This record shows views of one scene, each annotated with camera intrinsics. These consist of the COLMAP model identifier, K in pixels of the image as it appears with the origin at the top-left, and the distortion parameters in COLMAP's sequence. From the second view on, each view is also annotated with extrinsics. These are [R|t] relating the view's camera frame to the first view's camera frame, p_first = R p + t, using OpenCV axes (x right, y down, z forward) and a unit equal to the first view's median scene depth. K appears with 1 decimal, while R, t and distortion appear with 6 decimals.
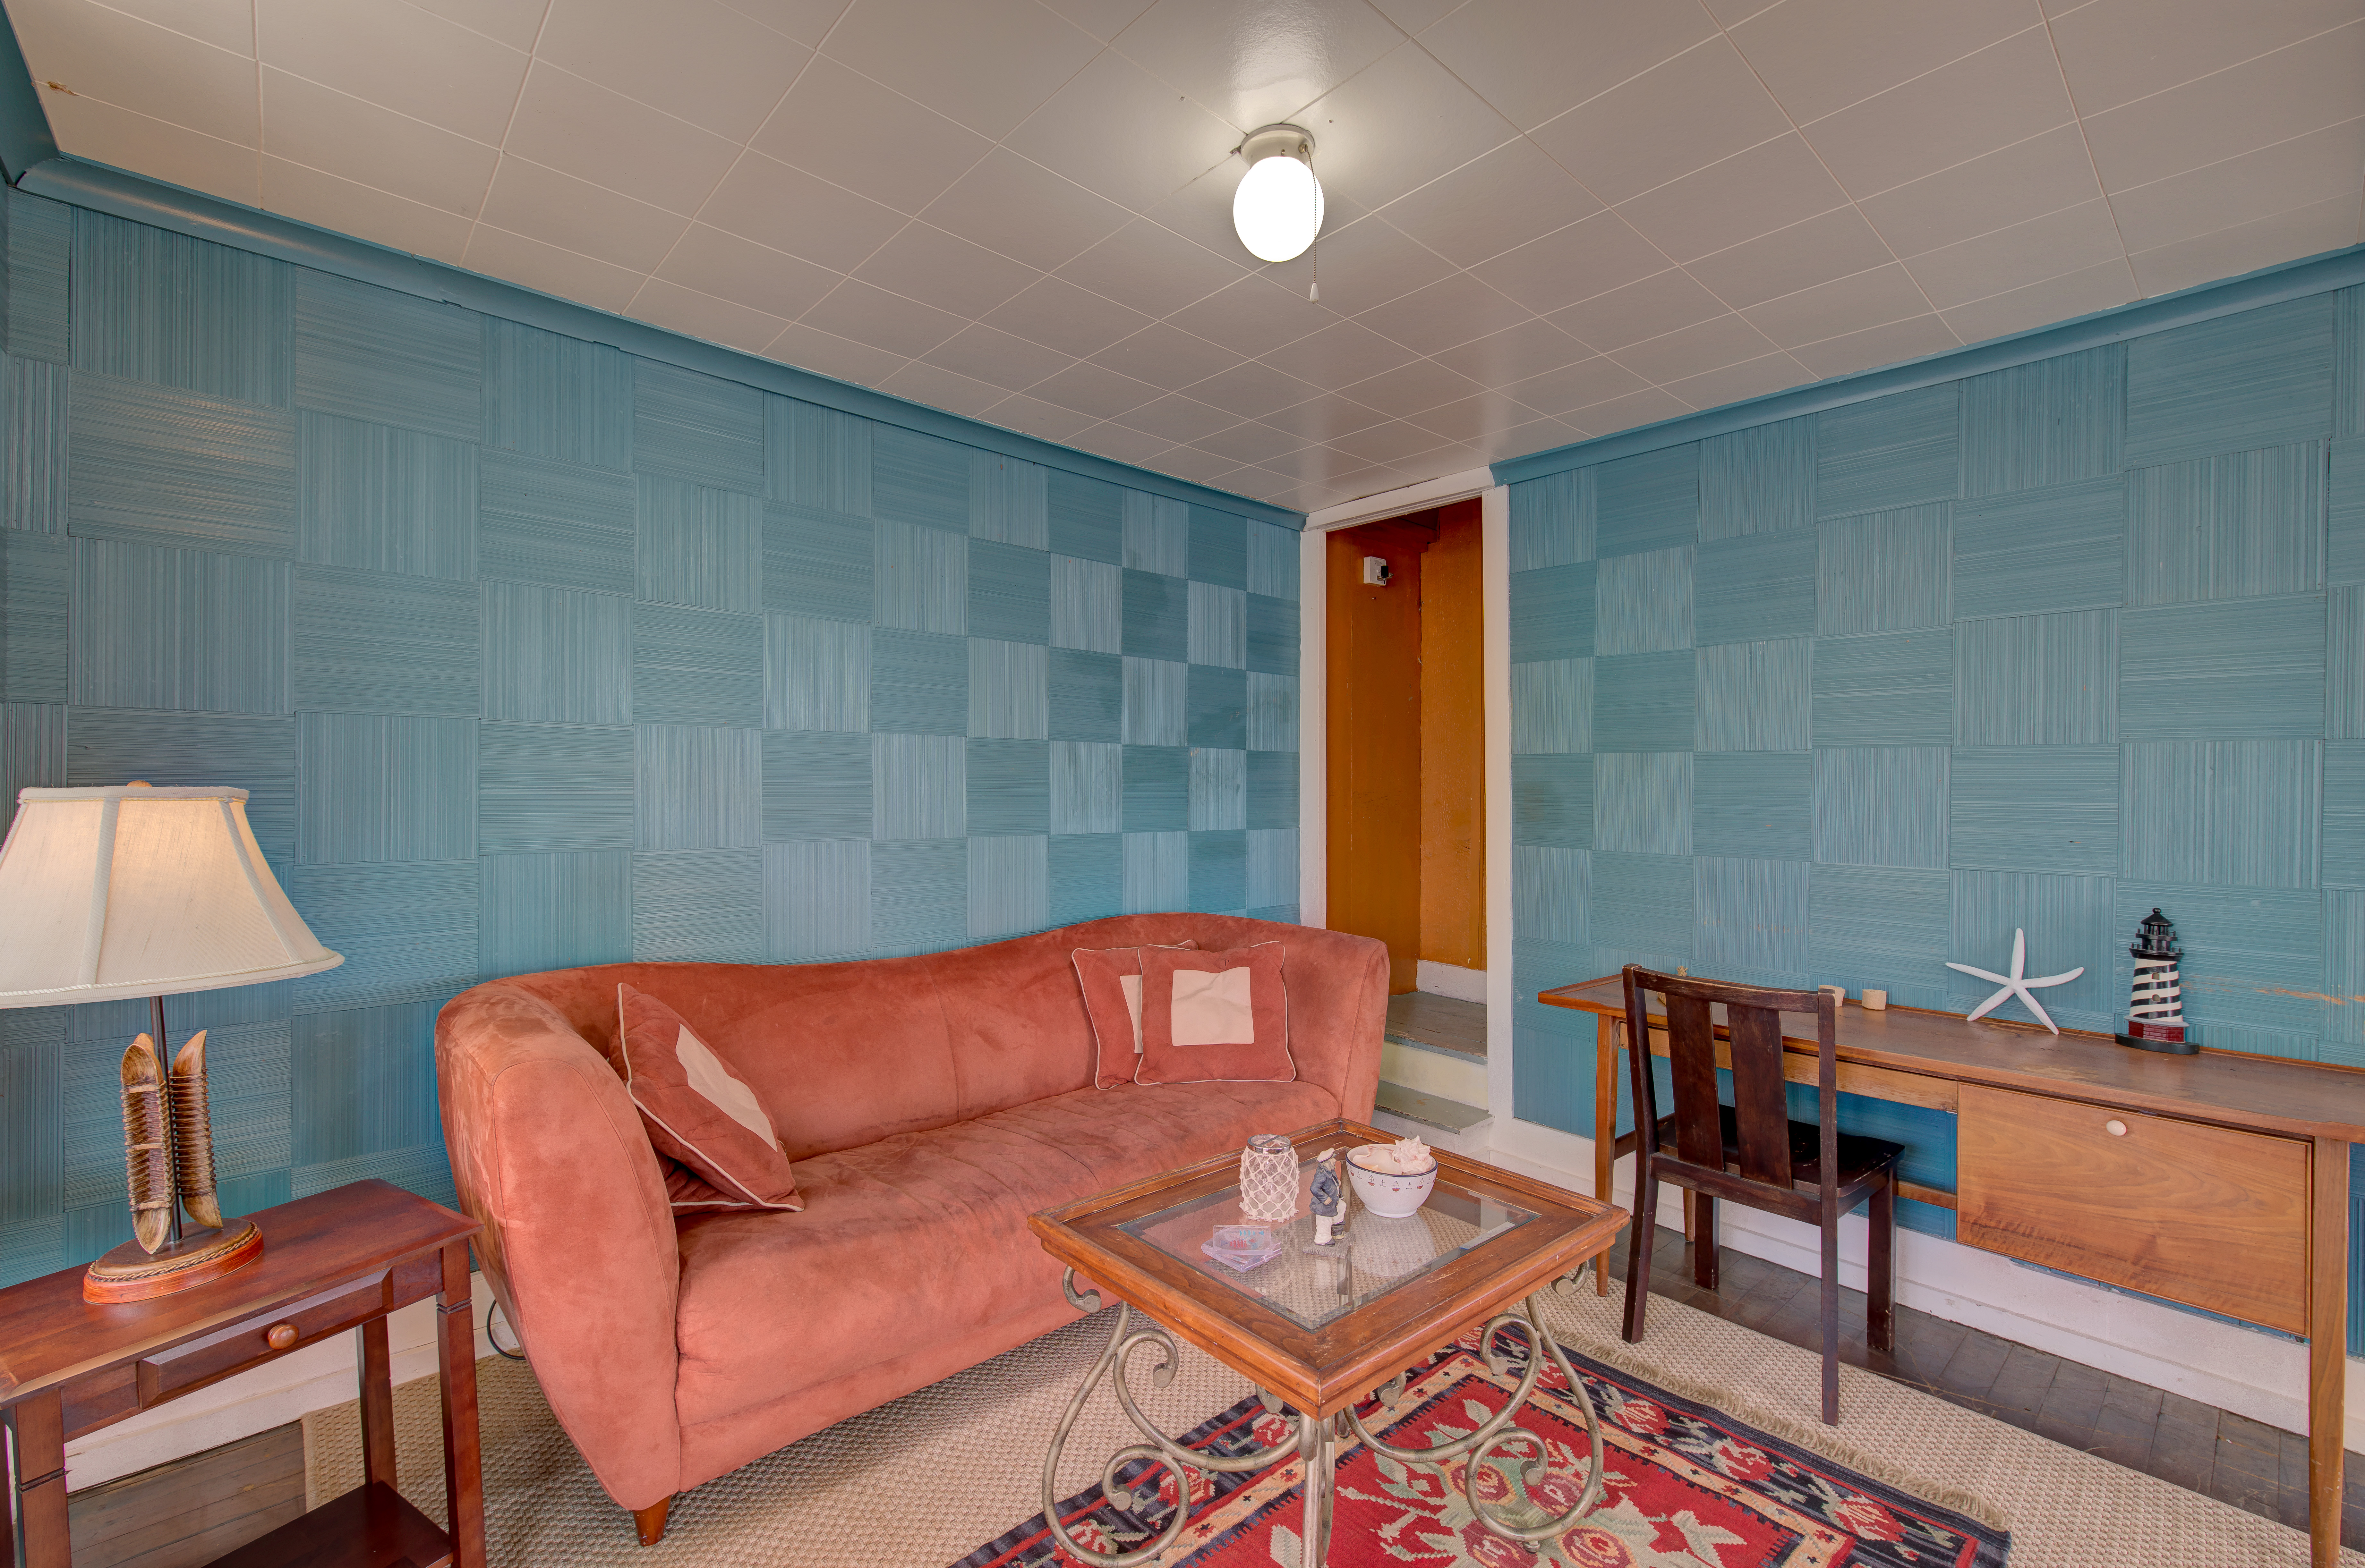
lens RADIAL K [[1011.0, 0, 1182.5], [0, 1011.0, 784.0], [0, 0, 1]] dist [-0.000943, -0.000033]
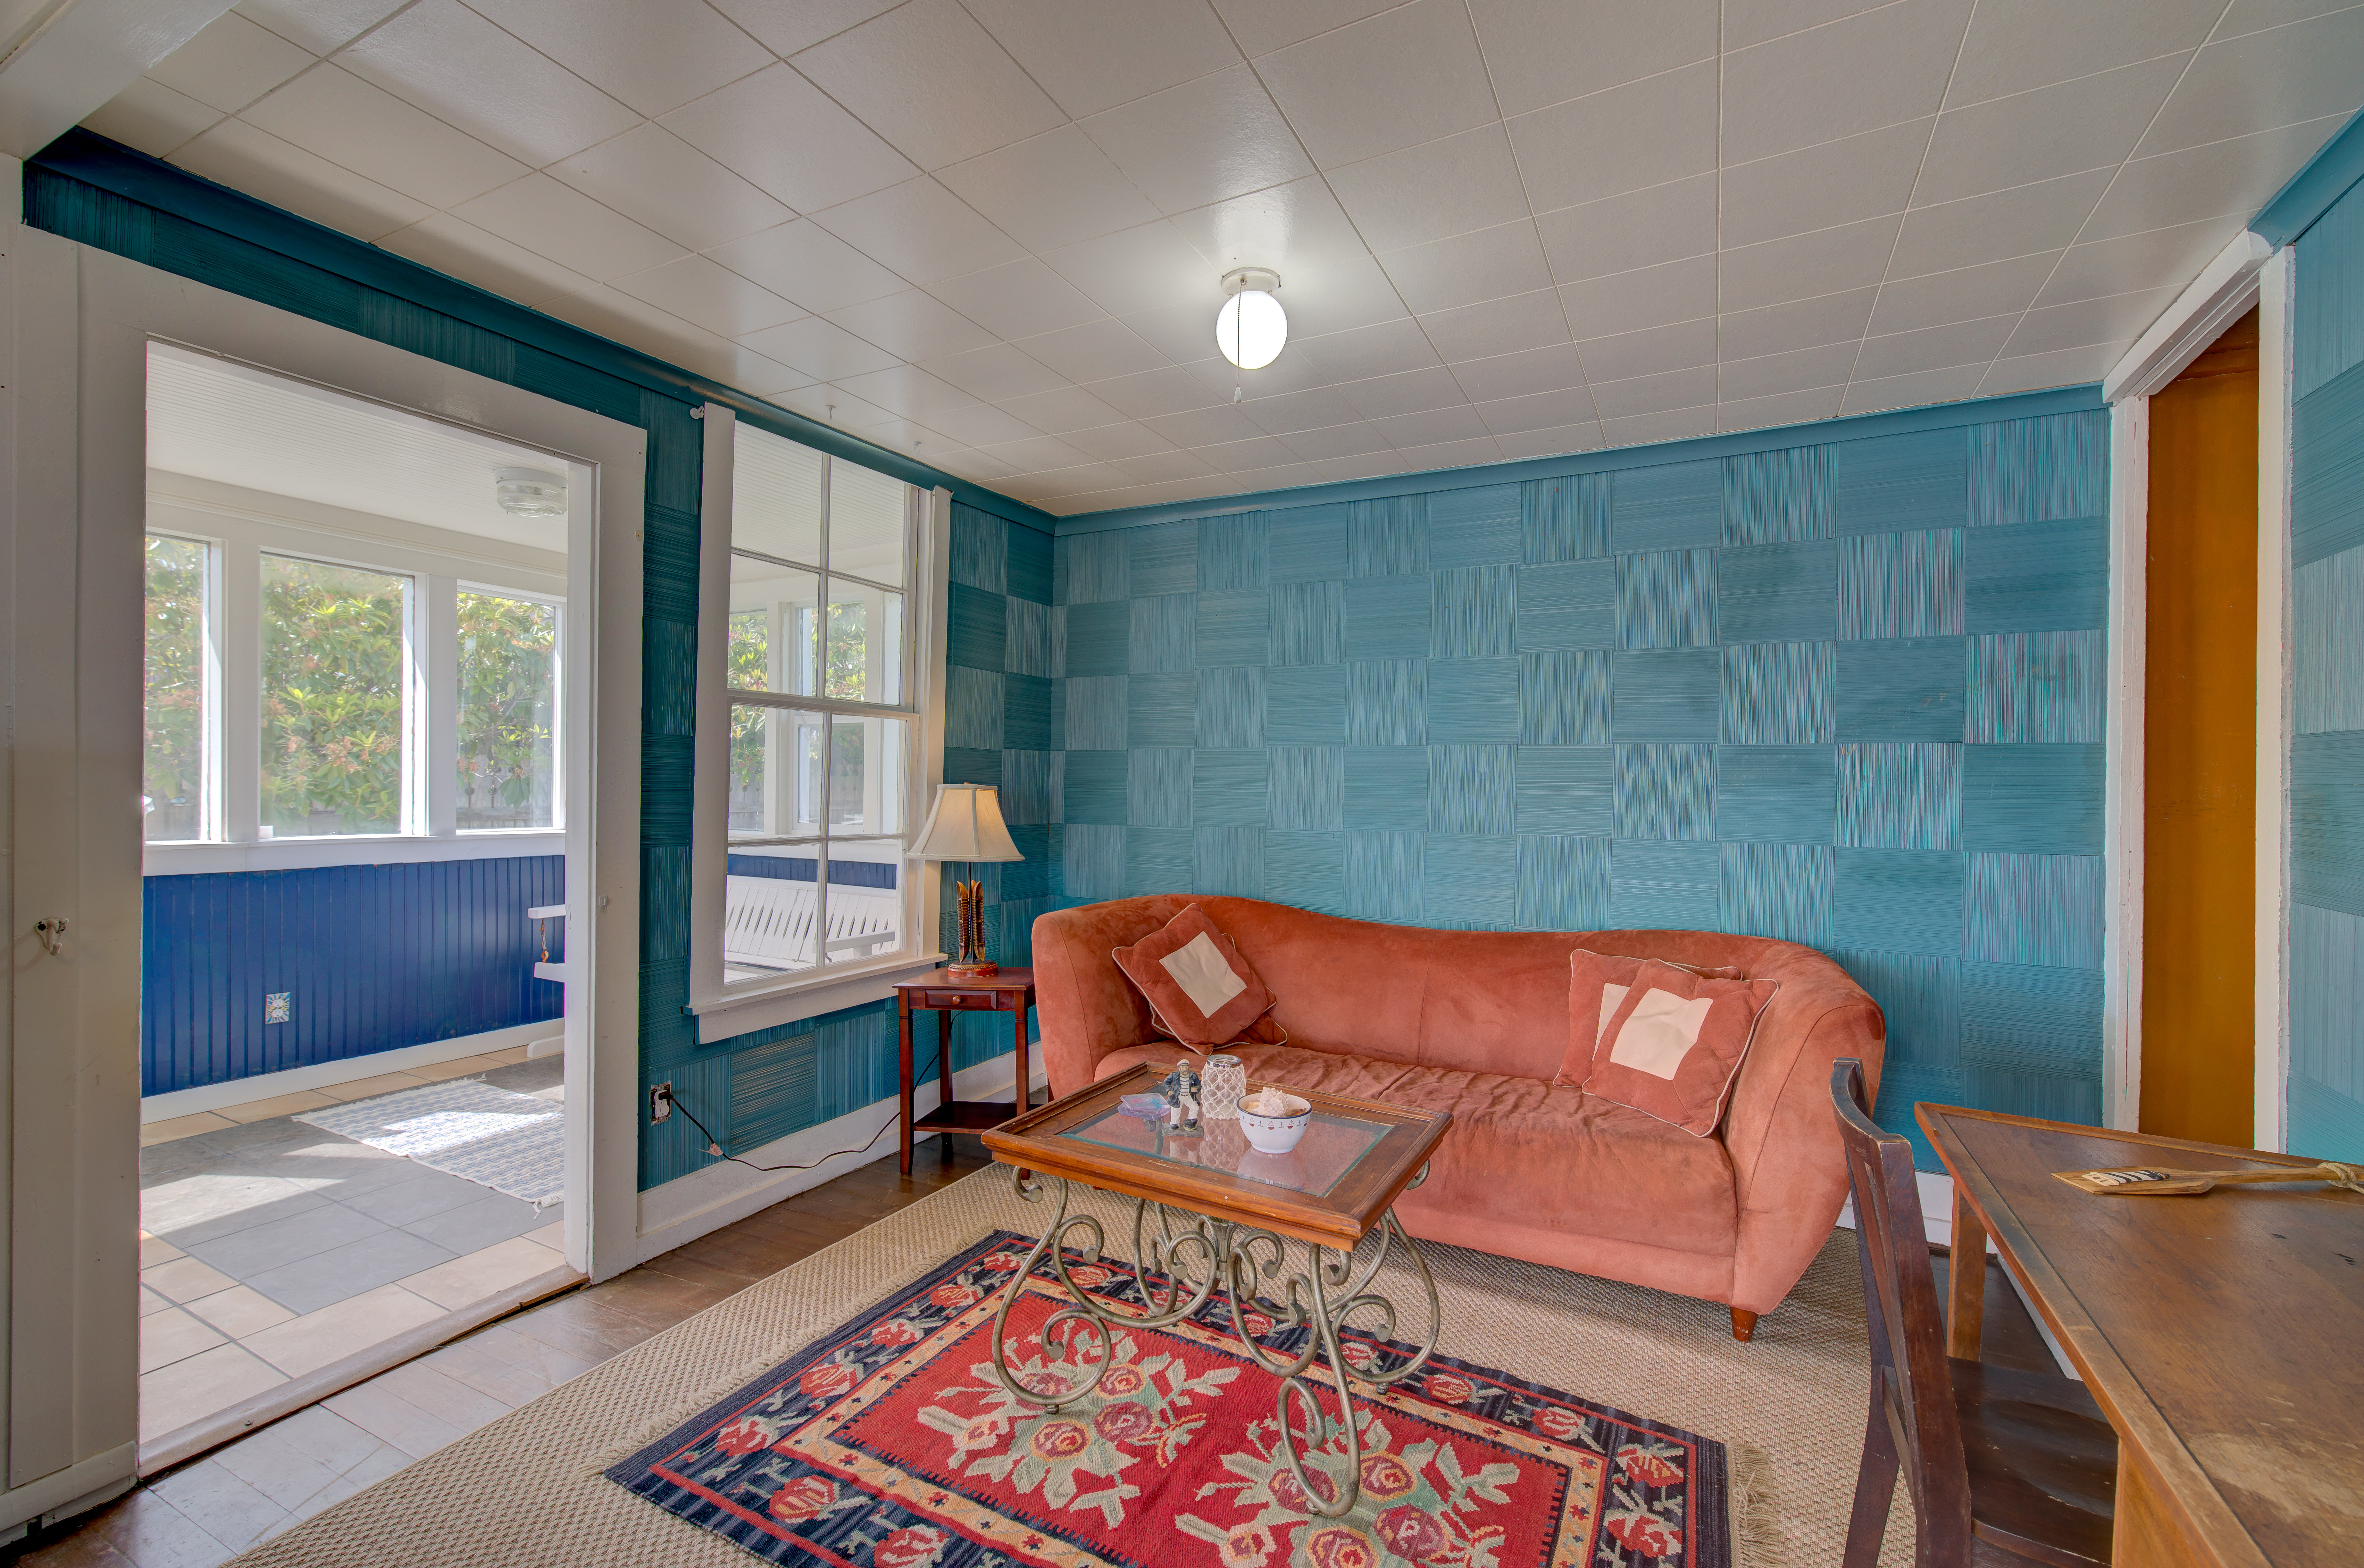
lens RADIAL K [[999.3, 0, 1182.0], [0, 999.3, 784.0], [0, 0, 1]] dist [0.000403, -0.000030]
pose [[0.335491, -0.006168, -0.942023, 0.606990], [-0.012004, 0.999869, -0.010822, 0.010940], [0.941967, 0.014939, 0.335373, 0.246685]]
